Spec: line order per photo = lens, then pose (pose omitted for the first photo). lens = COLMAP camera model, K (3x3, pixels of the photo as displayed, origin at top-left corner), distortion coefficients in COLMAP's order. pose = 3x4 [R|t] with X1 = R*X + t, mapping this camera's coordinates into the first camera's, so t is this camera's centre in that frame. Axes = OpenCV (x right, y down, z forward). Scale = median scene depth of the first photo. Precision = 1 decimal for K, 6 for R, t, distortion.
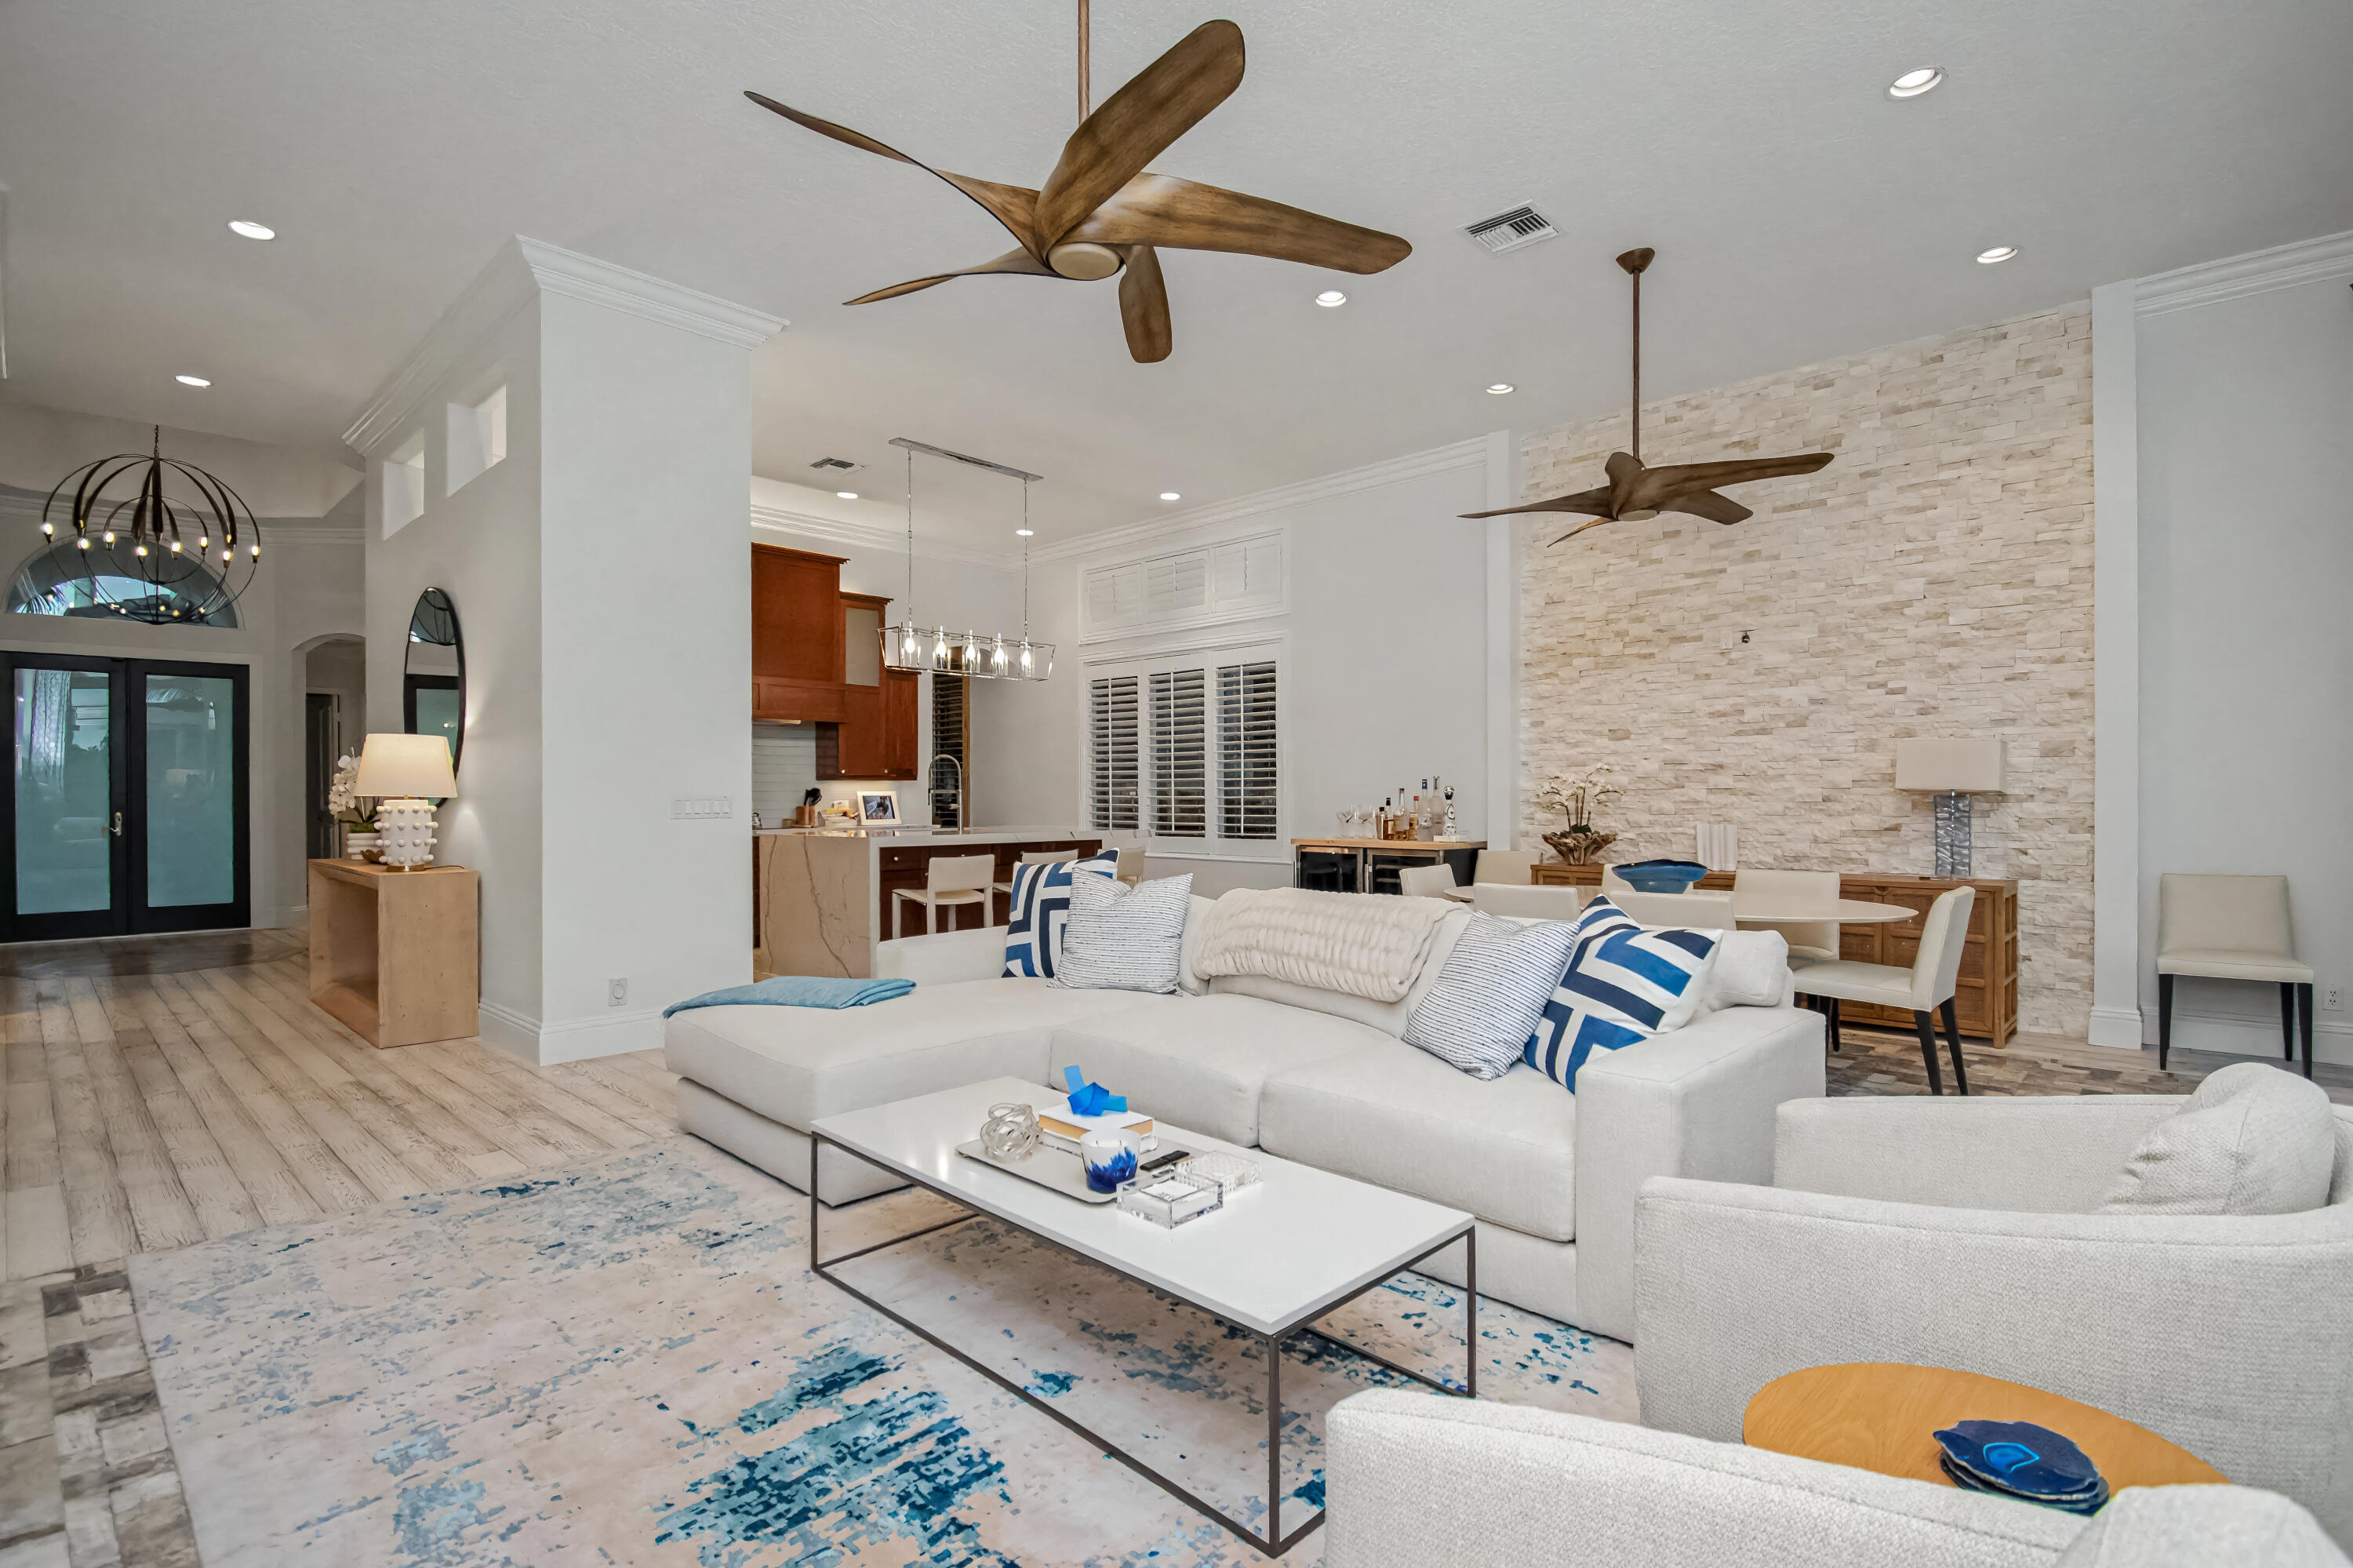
lens RADIAL K [[1119.4, 0, 1182.1], [0, 1119.4, 796.9], [0, 0, 1]] dist [-0.000003, -0.011209]
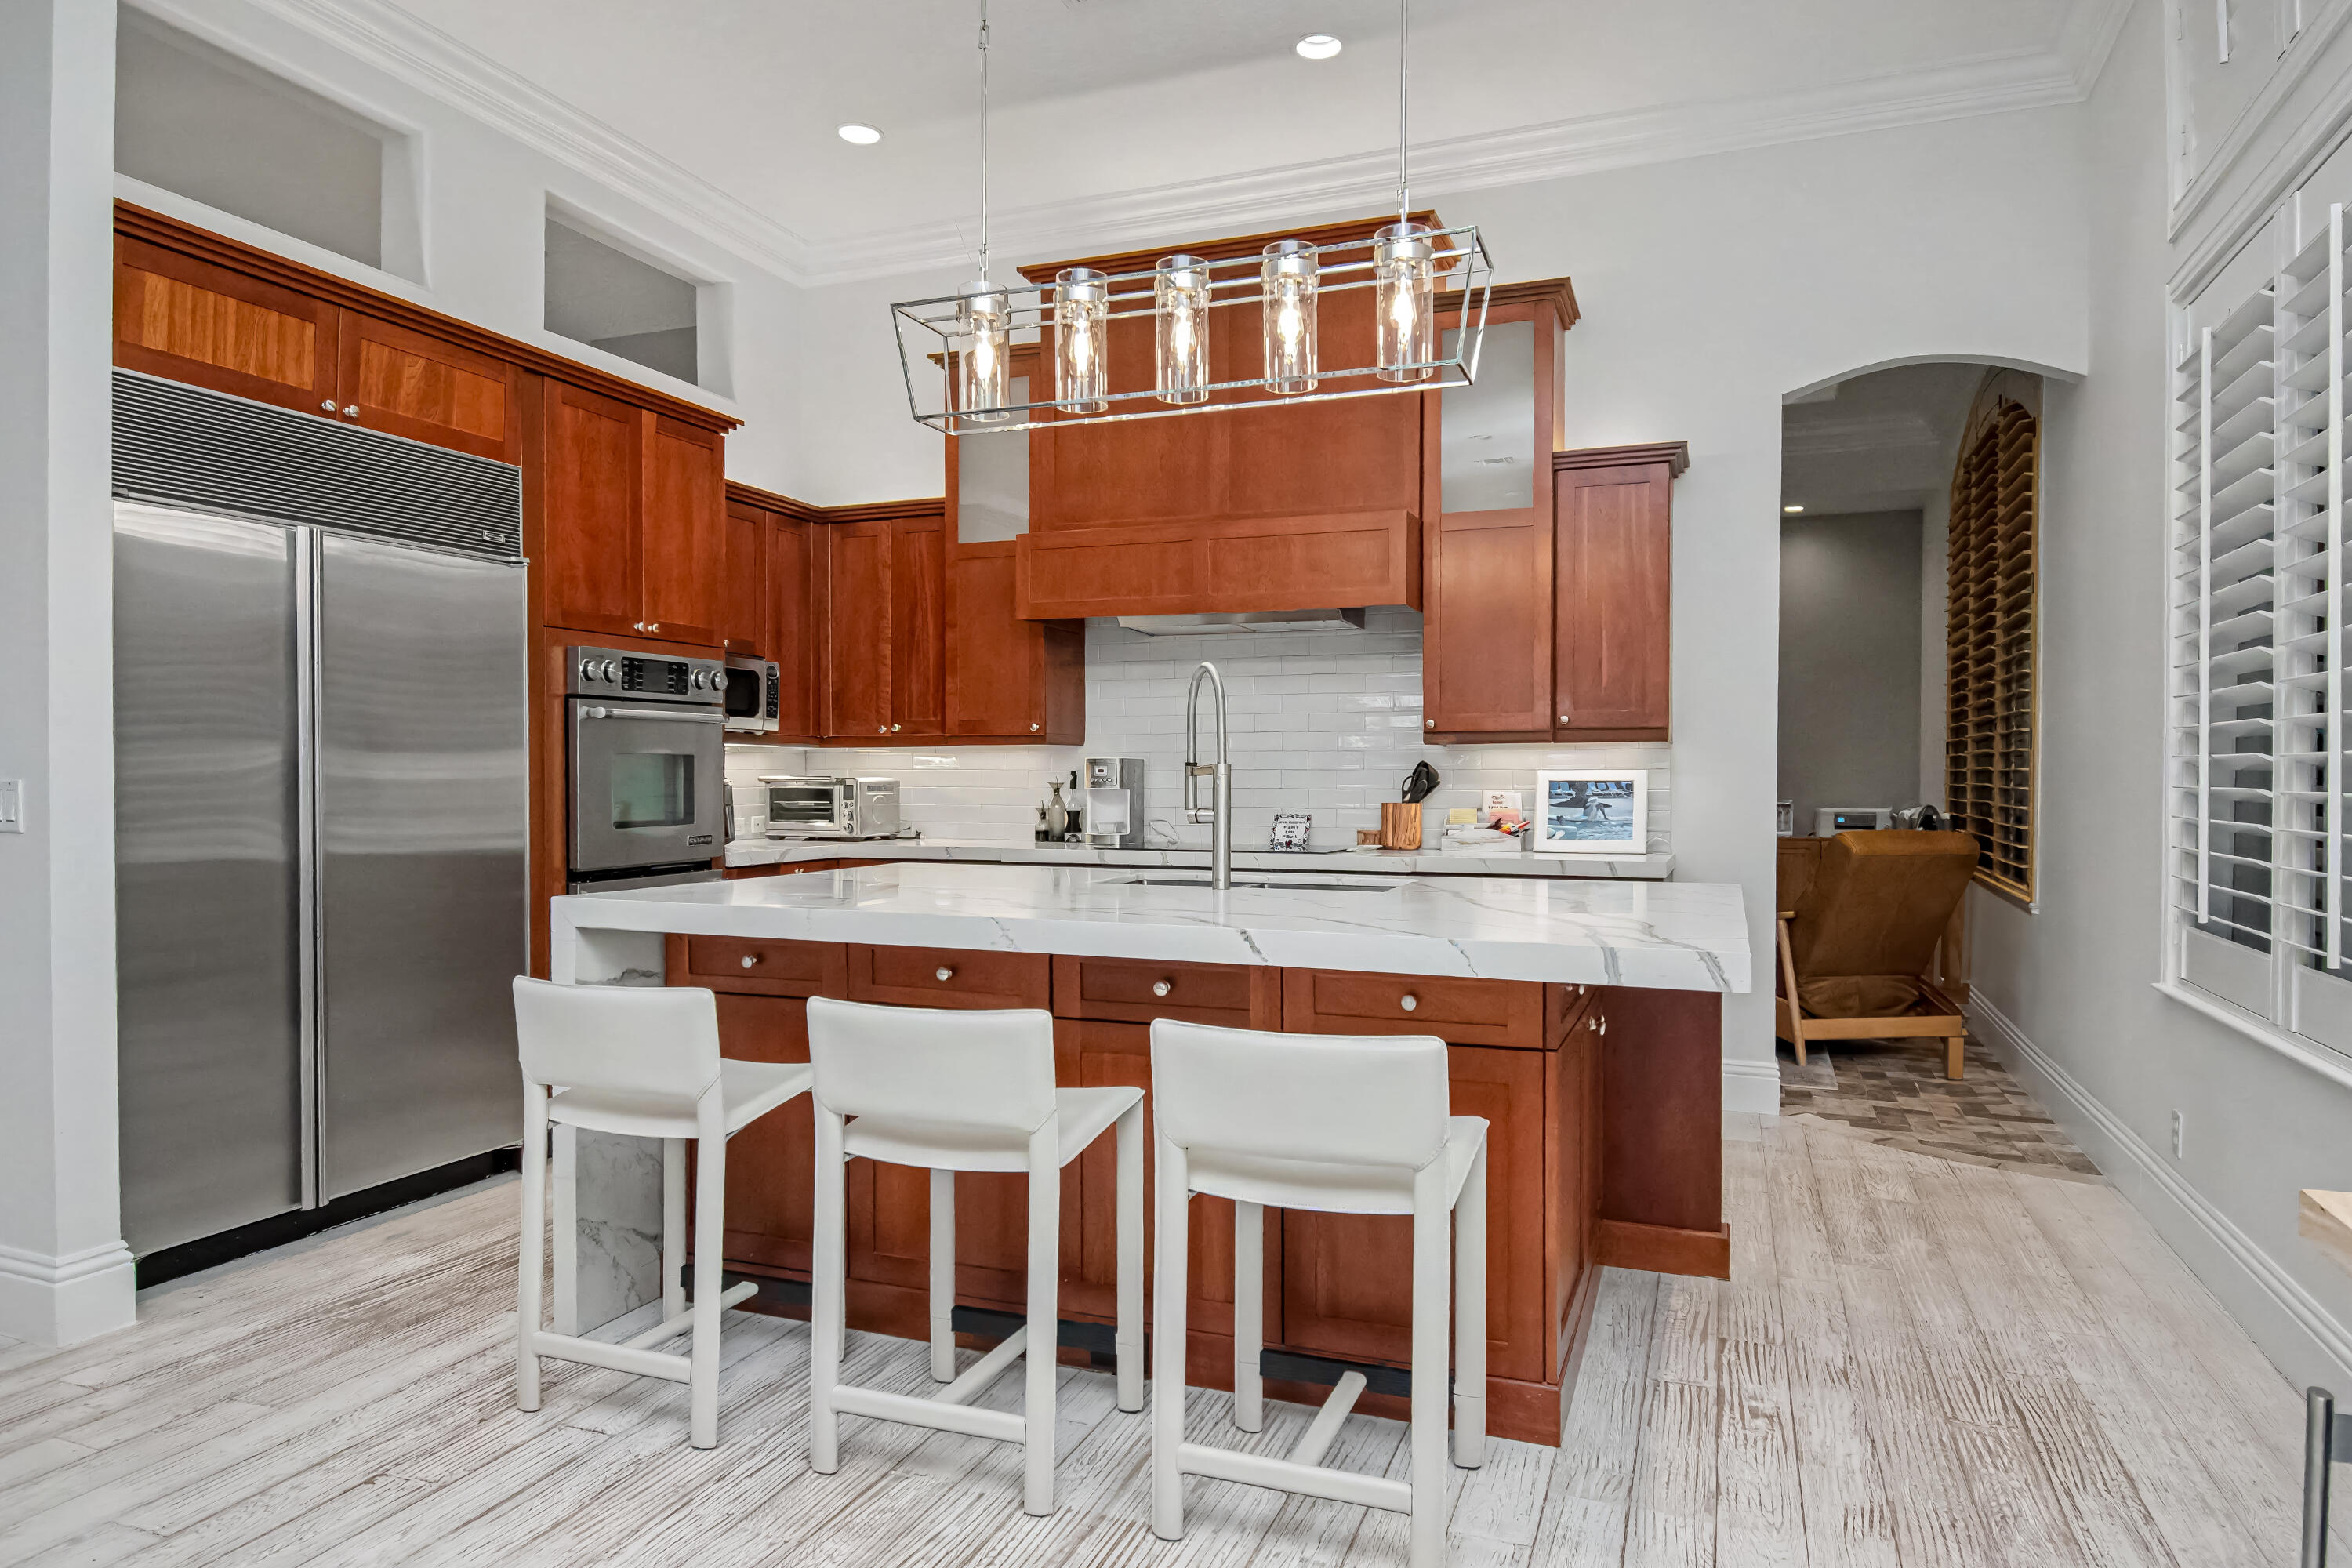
lens RADIAL K [[1455.3, 0, 1195.8], [0, 1455.3, 787.1], [0, 0, 1]] dist [0.002867, -0.001724]
pose [[0.393805, 0.008935, -0.919151, 0.237372], [-0.003484, 0.999960, 0.008228, -0.003836], [0.919187, -0.000038, 0.393820, 1.011348]]
